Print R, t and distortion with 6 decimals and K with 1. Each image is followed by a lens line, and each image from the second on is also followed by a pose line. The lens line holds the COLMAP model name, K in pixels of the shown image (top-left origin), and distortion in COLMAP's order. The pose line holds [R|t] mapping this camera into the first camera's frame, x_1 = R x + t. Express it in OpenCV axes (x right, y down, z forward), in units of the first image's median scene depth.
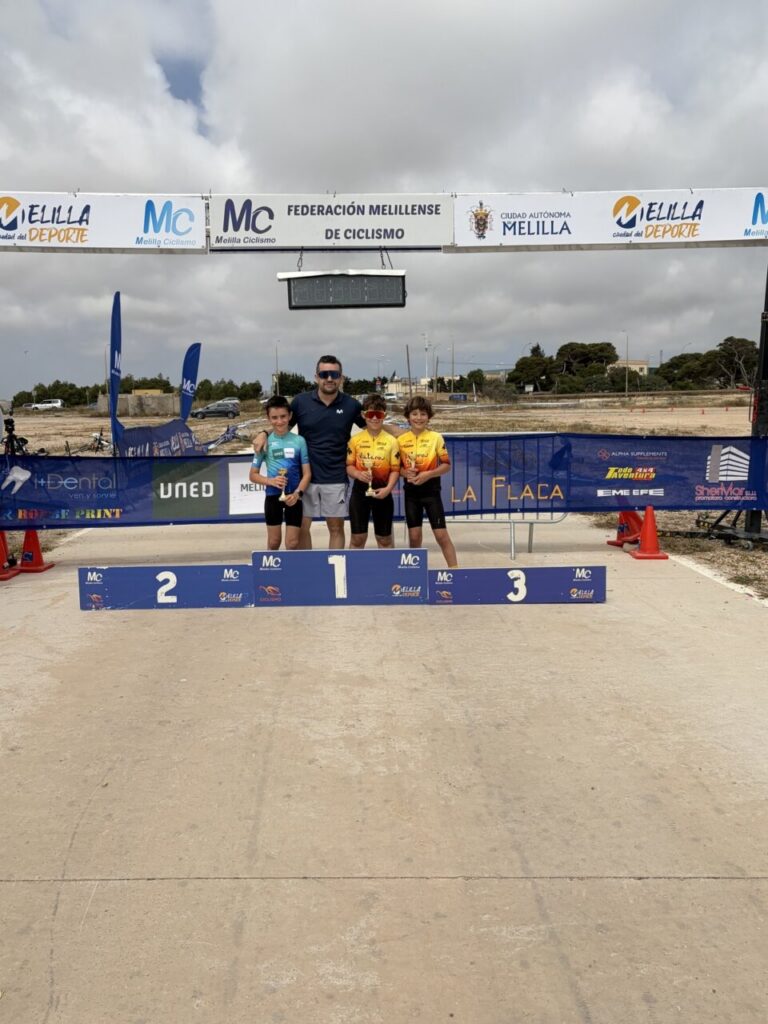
lens RADIAL K [[771.6, 0, 384.0], [0, 771.6, 512.0], [0, 0, 1]] dist [0.003860, -0.003039]
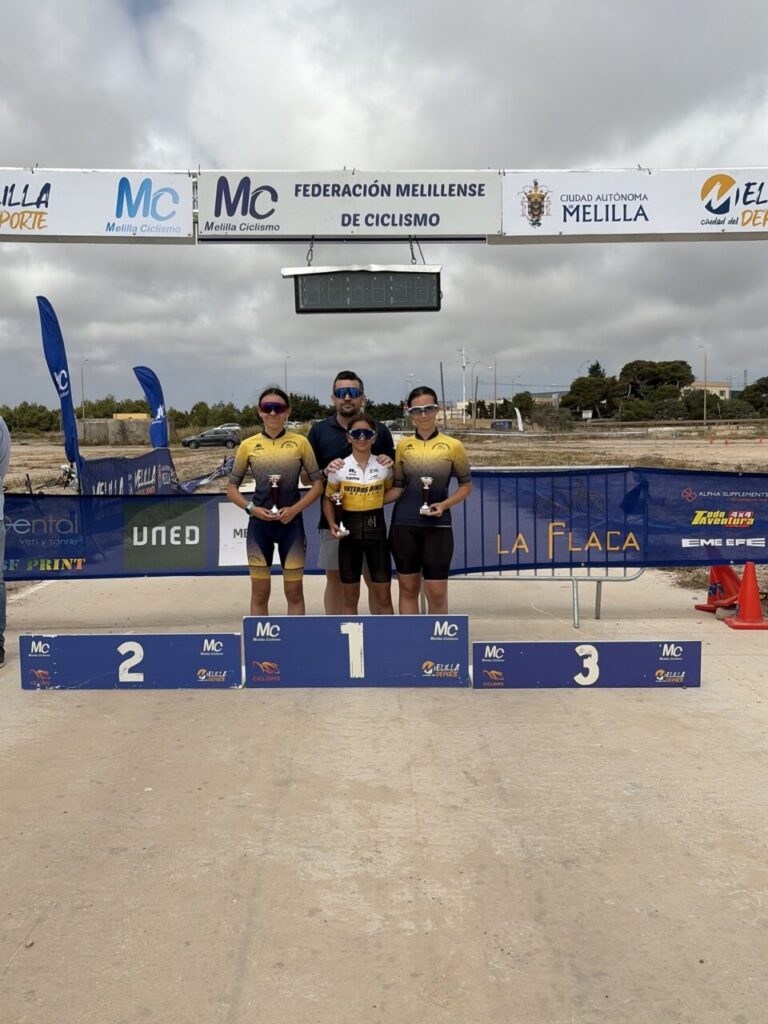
lens RADIAL K [[912.5, 0, 399.1], [0, 912.5, 520.0], [0, 0, 1]] dist [-0.000789, 0.011142]
pose [[0.999885, 0.006463, -0.013685, -0.001432], [-0.007055, 0.999023, -0.043618, -0.007687], [0.013389, 0.043710, 0.998955, 0.072613]]
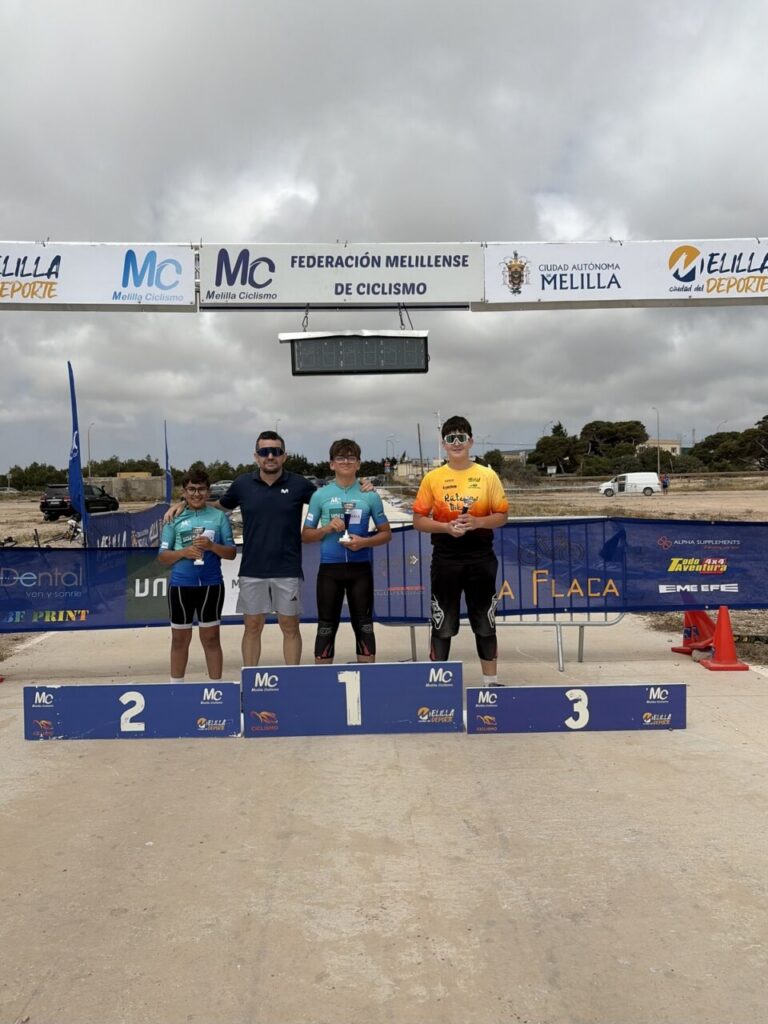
lens RADIAL K [[827.5, 0, 394.6], [0, 827.5, 519.1], [0, 0, 1]] dist [0.006174, -0.001437]
pose [[0.999976, -0.002600, 0.006474, -0.017866], [0.003244, 0.994814, -0.101656, -0.012521], [-0.006176, 0.101674, 0.994799, 0.120744]]
